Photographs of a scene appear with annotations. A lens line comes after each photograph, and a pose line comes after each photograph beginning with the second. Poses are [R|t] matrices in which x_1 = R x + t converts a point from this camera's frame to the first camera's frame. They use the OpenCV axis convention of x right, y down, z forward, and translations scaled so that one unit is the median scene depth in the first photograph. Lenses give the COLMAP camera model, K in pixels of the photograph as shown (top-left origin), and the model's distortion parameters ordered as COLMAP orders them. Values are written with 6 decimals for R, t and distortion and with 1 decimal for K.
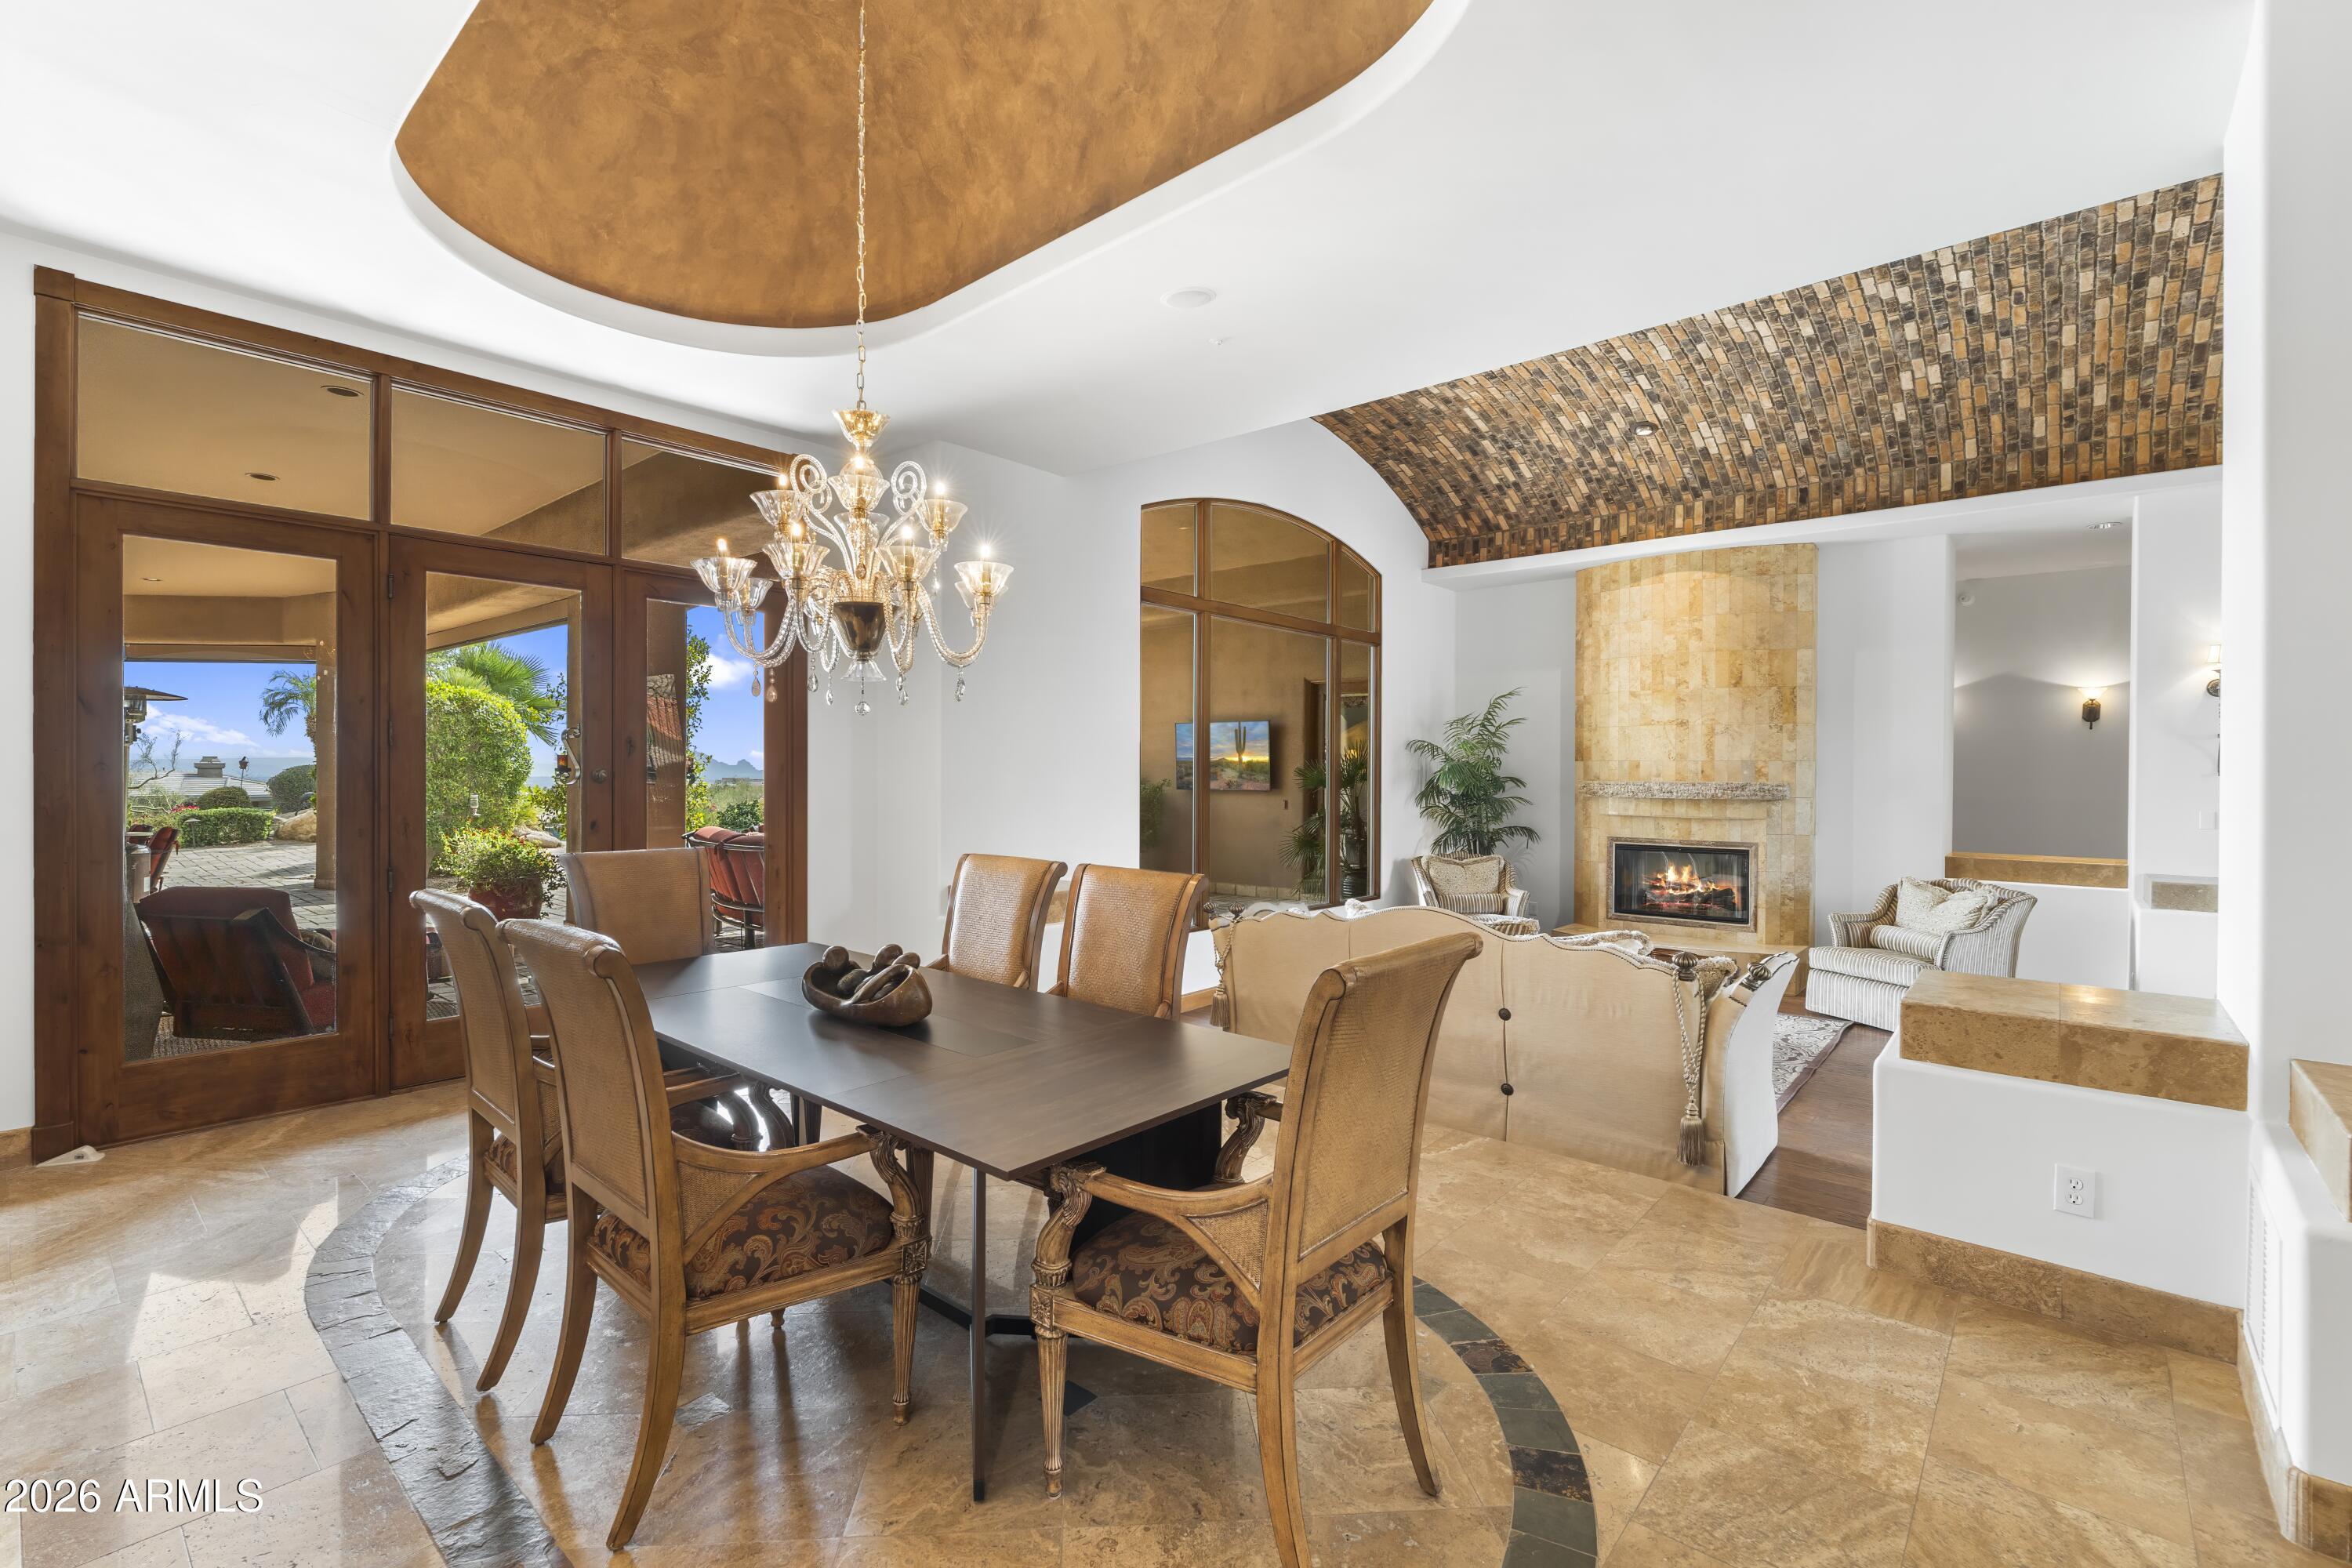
lens RADIAL K [[1034.3, 0, 1173.7], [0, 1034.3, 775.1], [0, 0, 1]] dist [-0.003248, -0.000012]
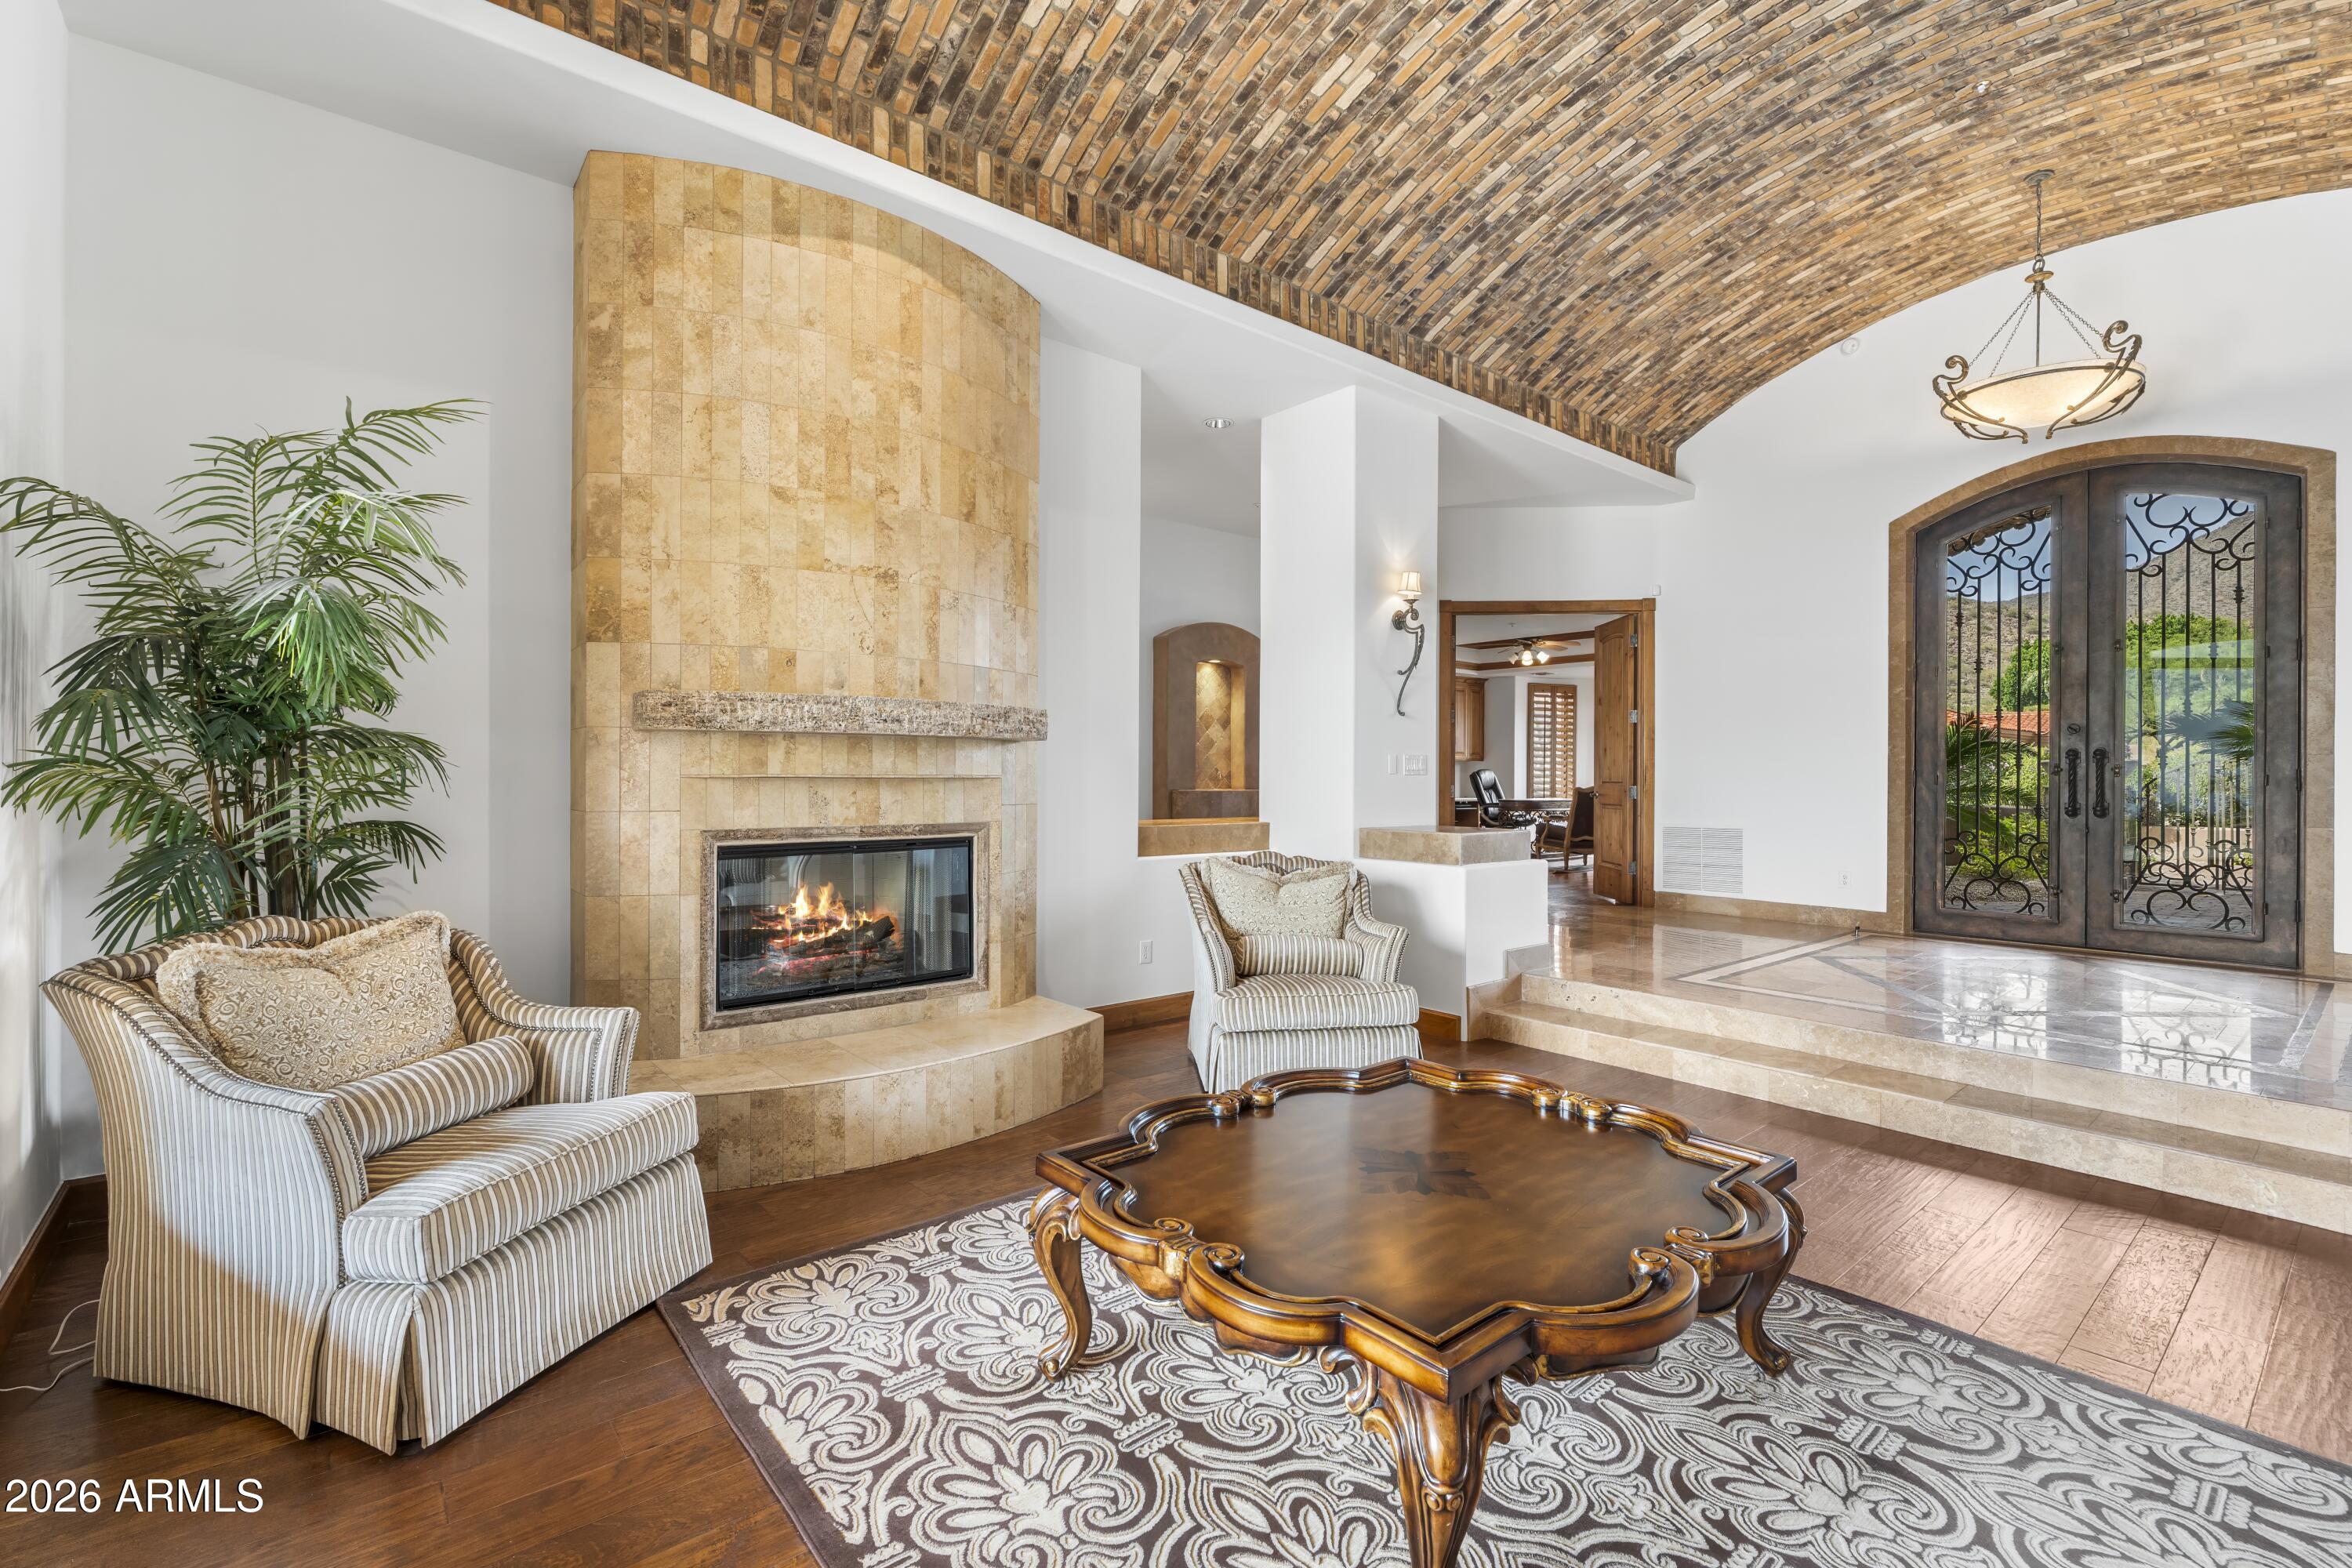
lens RADIAL K [[1034.3, 0, 1170.8], [0, 1034.3, 769.6], [0, 0, 1]] dist [-0.003248, -0.000012]
pose [[0.176613, 0.001240, 0.984280, 0.052687], [-0.001245, 0.999999, -0.001037, 0.037766], [-0.984280, -0.001042, 0.176614, 0.785451]]
